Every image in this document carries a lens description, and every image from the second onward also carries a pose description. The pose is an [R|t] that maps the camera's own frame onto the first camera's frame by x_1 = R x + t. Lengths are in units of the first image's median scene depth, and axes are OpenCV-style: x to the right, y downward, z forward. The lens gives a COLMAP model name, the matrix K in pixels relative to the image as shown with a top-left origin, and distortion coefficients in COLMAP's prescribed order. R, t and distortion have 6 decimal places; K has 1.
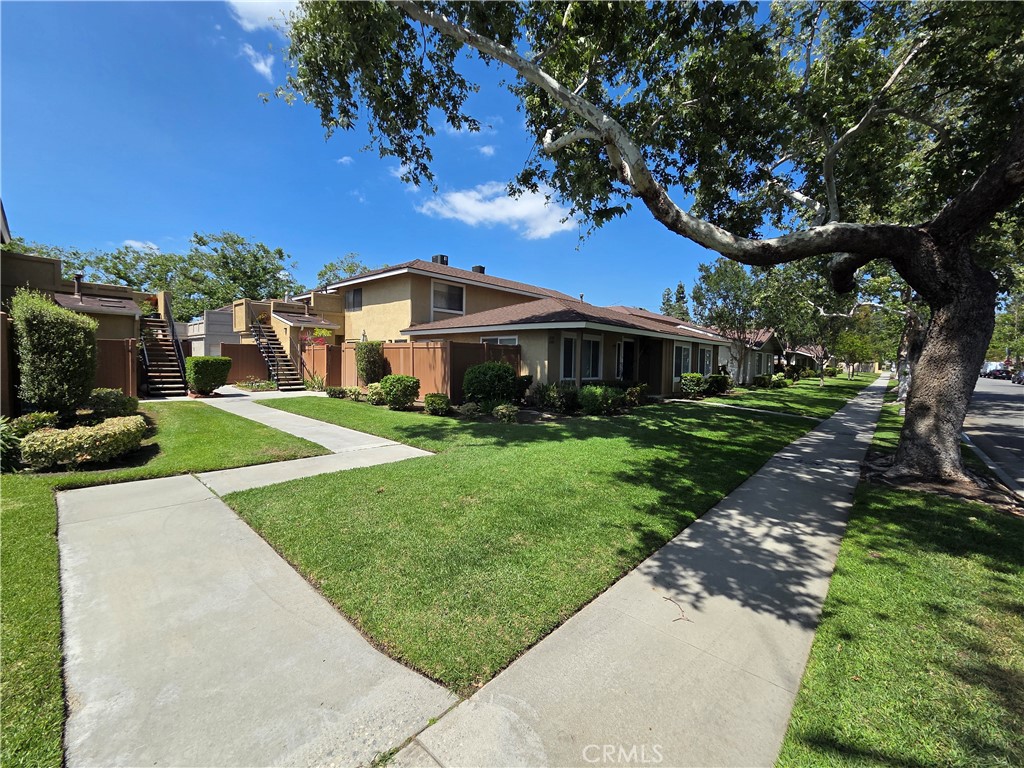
lens RADIAL K [[415.2, 0, 512.0], [0, 415.2, 384.0], [0, 0, 1]] dist [-0.000584, -0.000080]
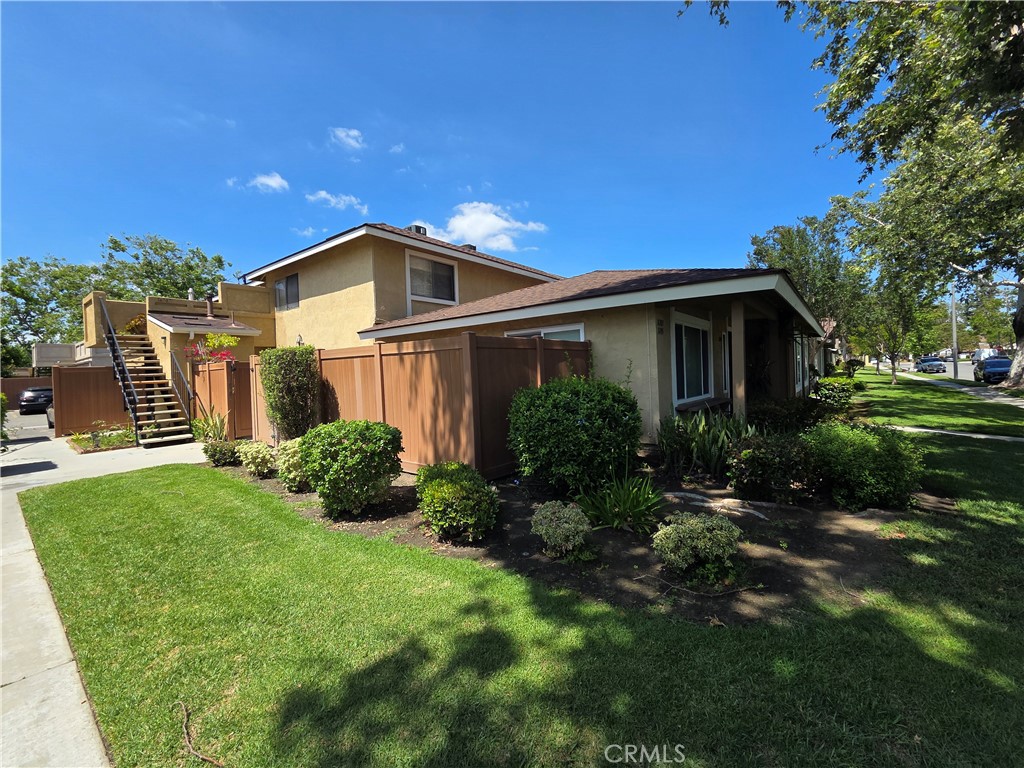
lens RADIAL K [[415.2, 0, 512.0], [0, 415.2, 384.0], [0, 0, 1]] dist [-0.000584, -0.000080]
pose [[0.996258, -0.053162, 0.068150, -0.087874], [0.054755, 0.998263, -0.021730, -0.026022], [-0.066876, 0.025380, 0.997438, 0.369646]]
